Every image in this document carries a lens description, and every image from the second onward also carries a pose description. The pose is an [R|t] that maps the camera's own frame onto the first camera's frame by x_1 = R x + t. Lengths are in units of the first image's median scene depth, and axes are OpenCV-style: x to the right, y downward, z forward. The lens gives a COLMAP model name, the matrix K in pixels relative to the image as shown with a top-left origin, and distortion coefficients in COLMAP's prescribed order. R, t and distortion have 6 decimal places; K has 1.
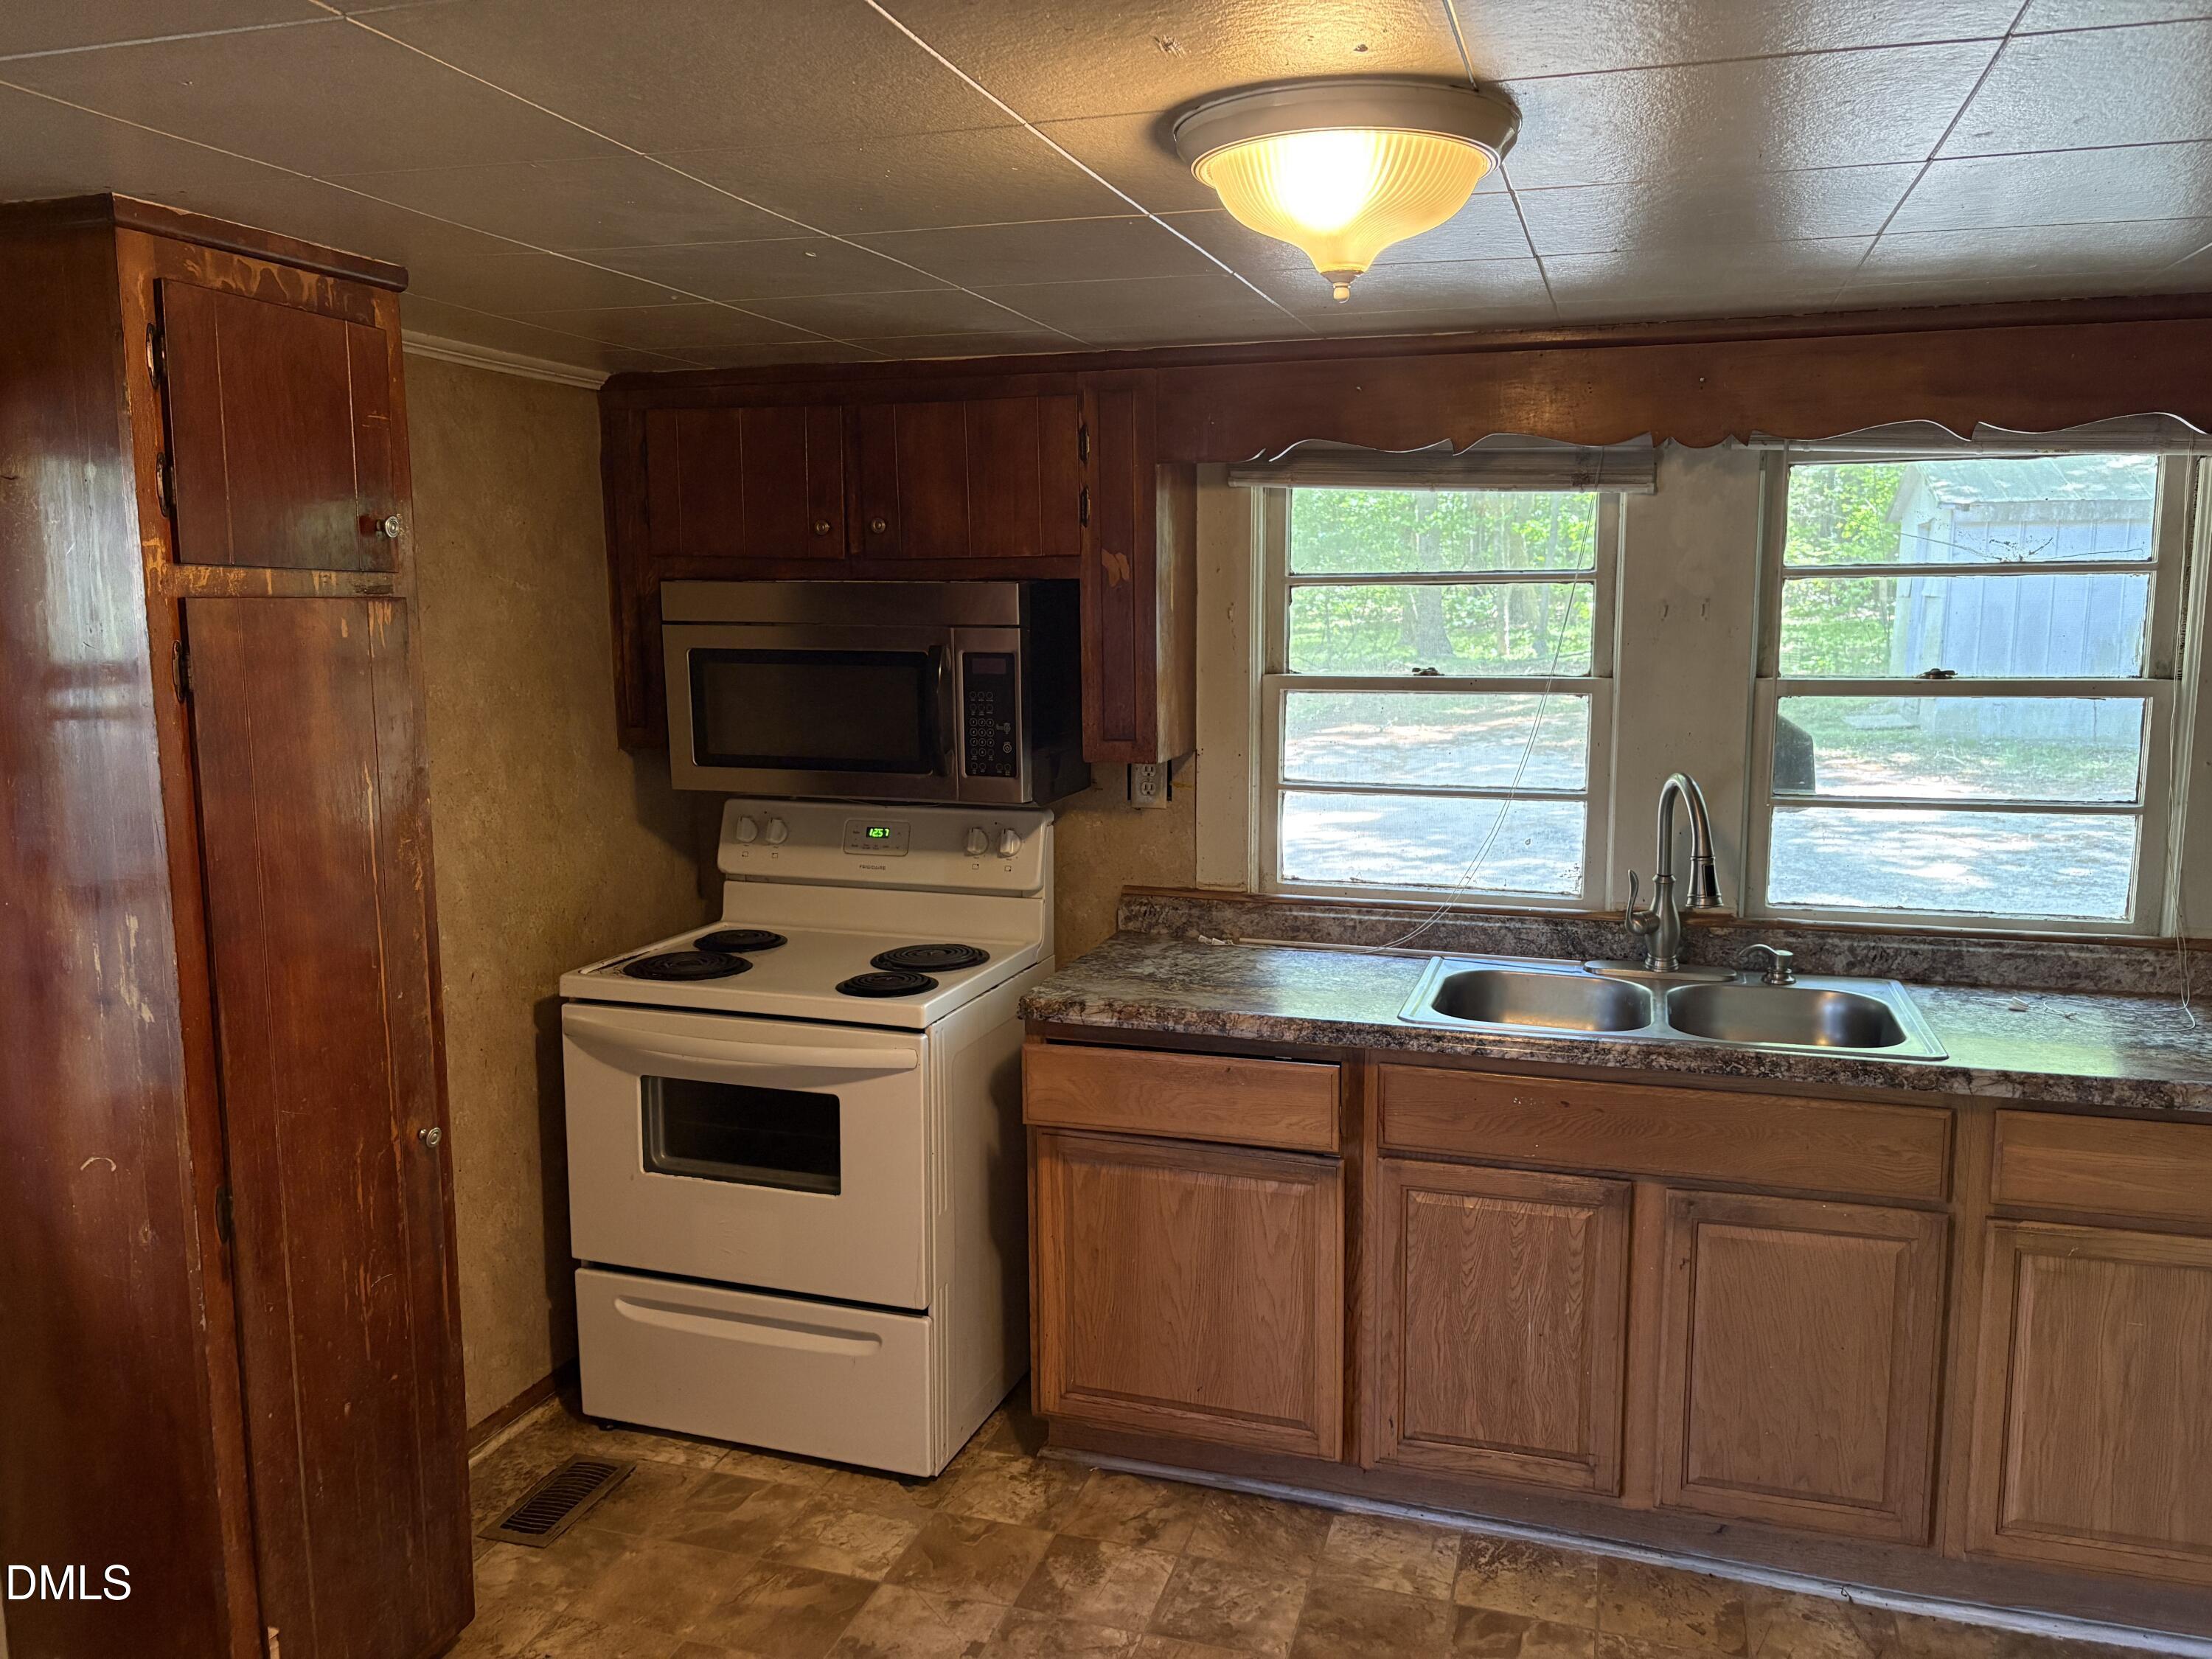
lens RADIAL K [[1661.9, 0, 1110.7], [0, 1661.9, 836.6], [0, 0, 1]] dist [0.020083, -0.022672]
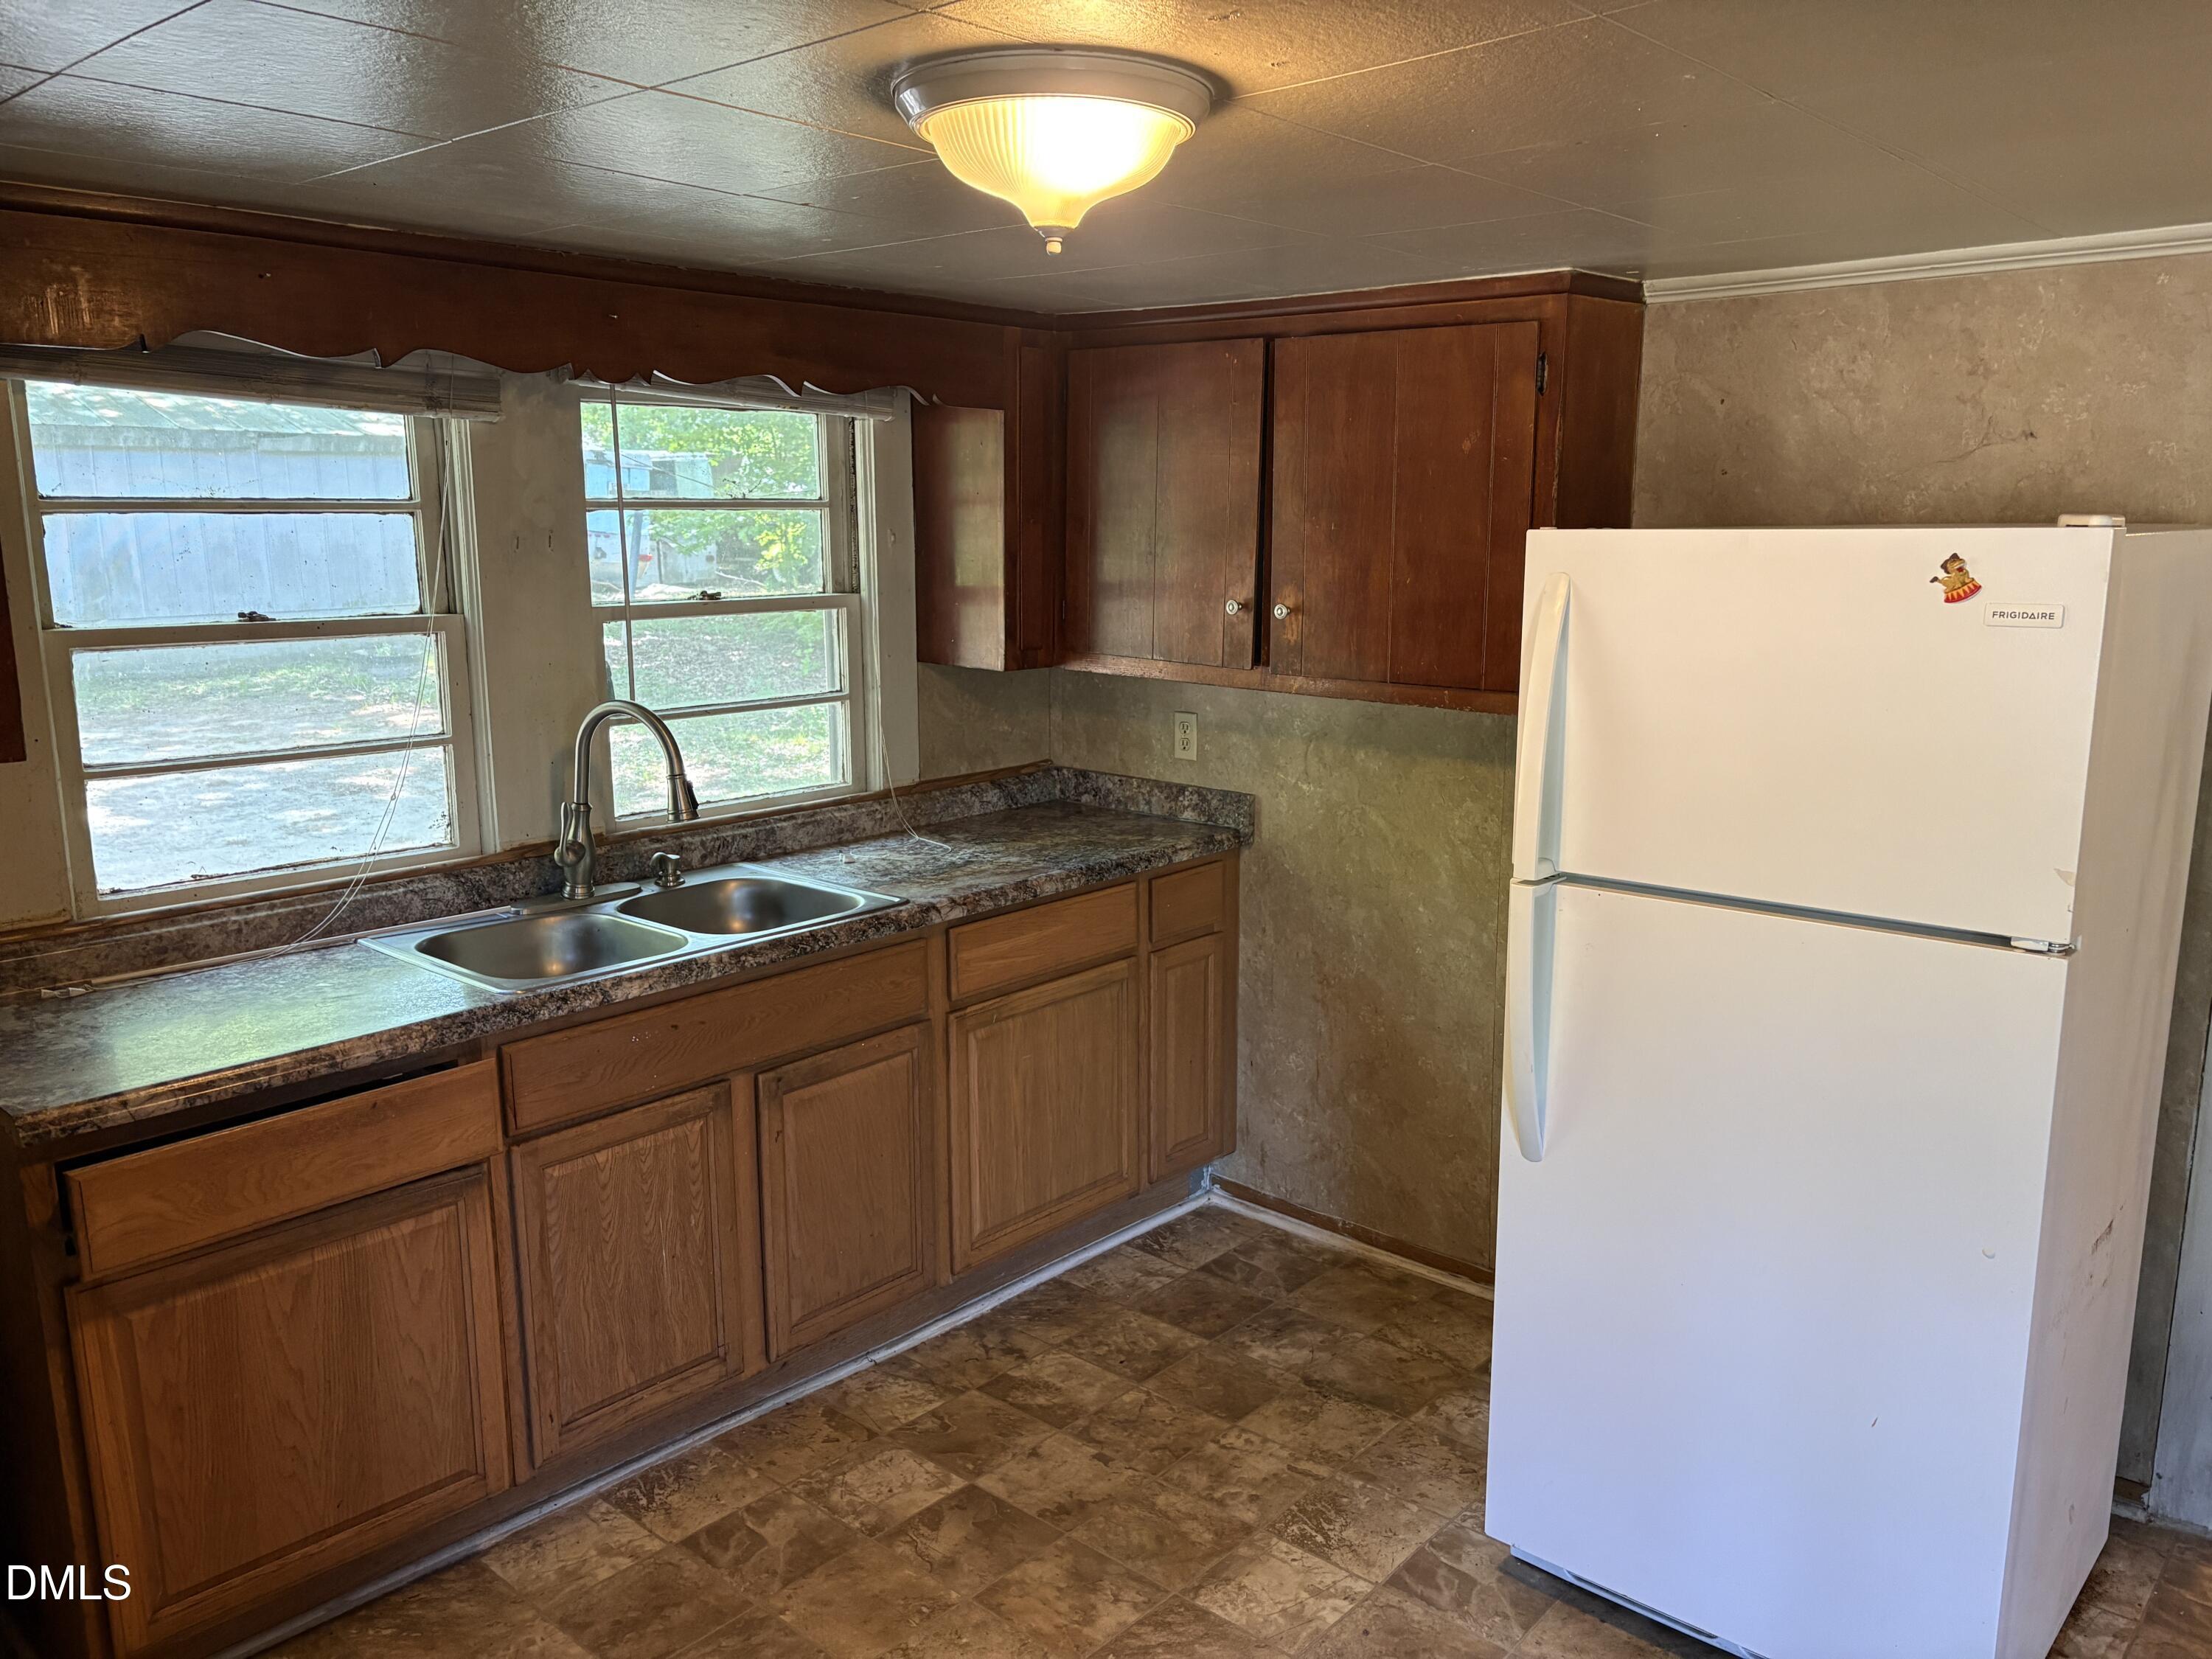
lens RADIAL K [[1661.9, 0, 1107.1], [0, 1661.9, 836.7], [0, 0, 1]] dist [0.020083, -0.022672]
pose [[0.403539, -0.169592, 0.899108, -0.478705], [0.131929, 0.983188, 0.126239, -0.045010], [-0.905401, 0.067676, 0.419129, 0.295177]]
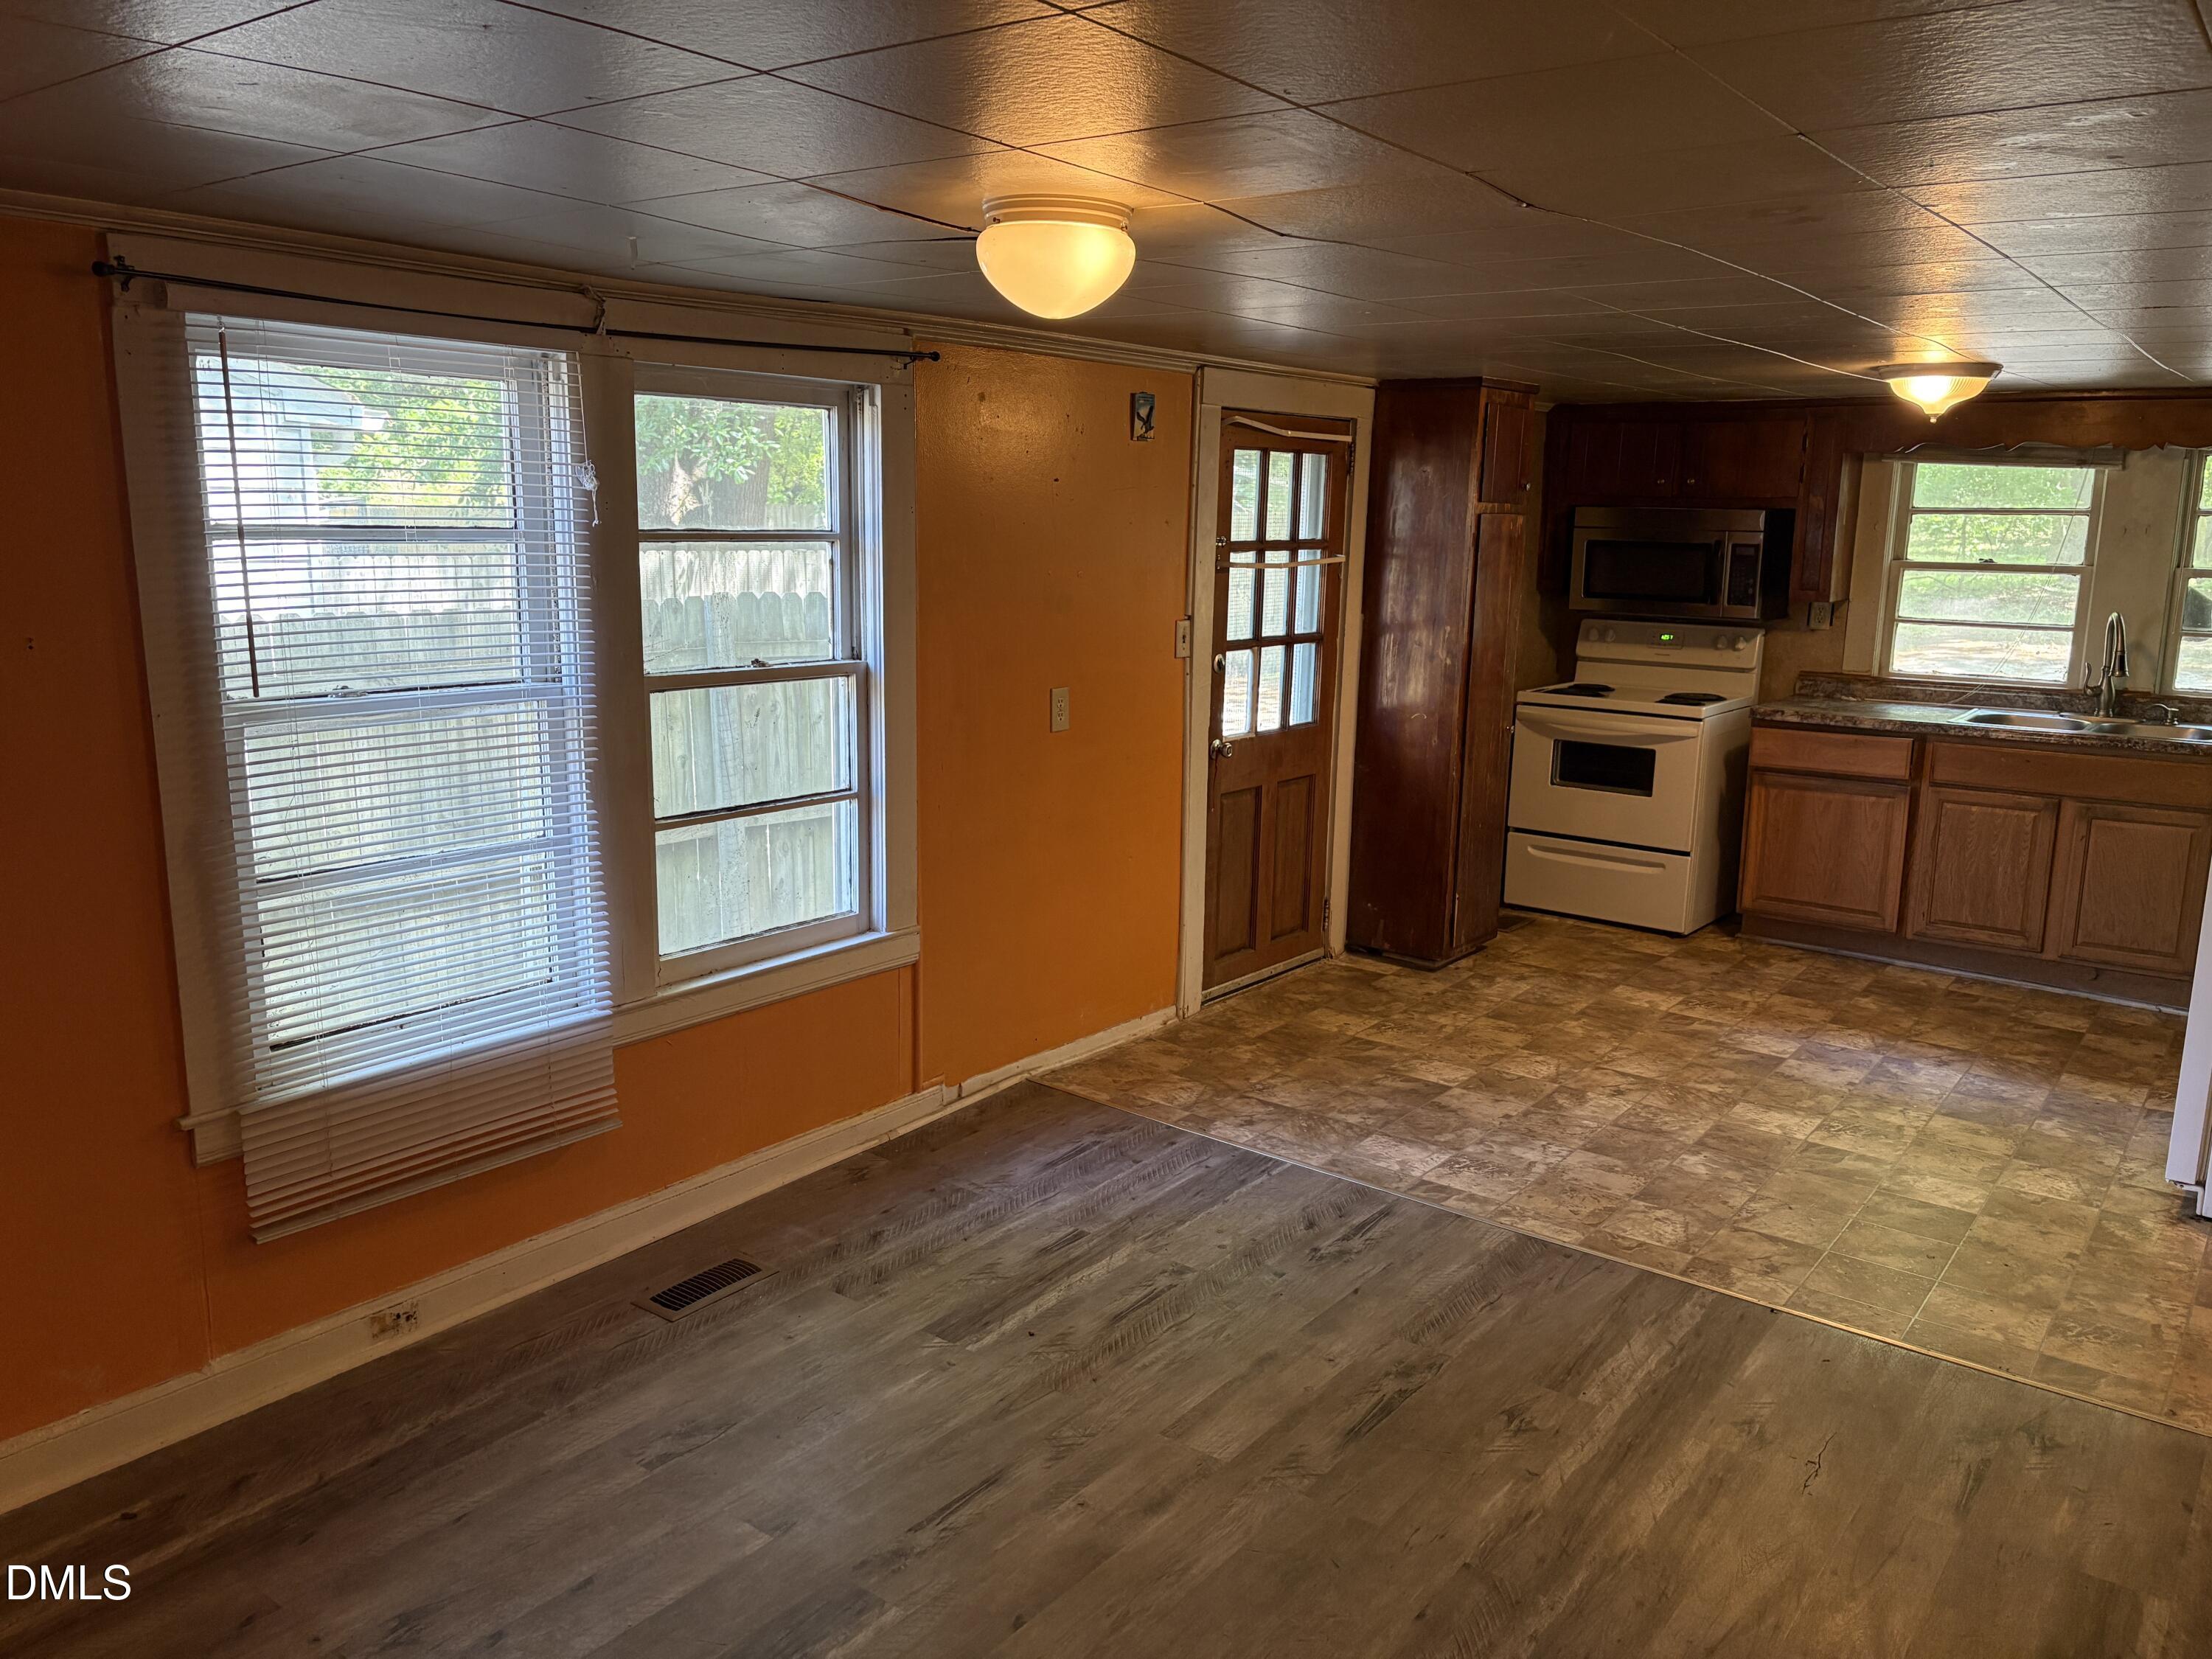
lens RADIAL K [[1661.9, 0, 1089.6], [0, 1661.9, 841.7], [0, 0, 1]] dist [0.020083, -0.022672]
pose [[0.939192, 0.084295, -0.332885, -0.126123], [-0.066774, 0.995729, 0.063751, 0.190132], [0.336837, -0.037646, 0.940810, -1.310801]]
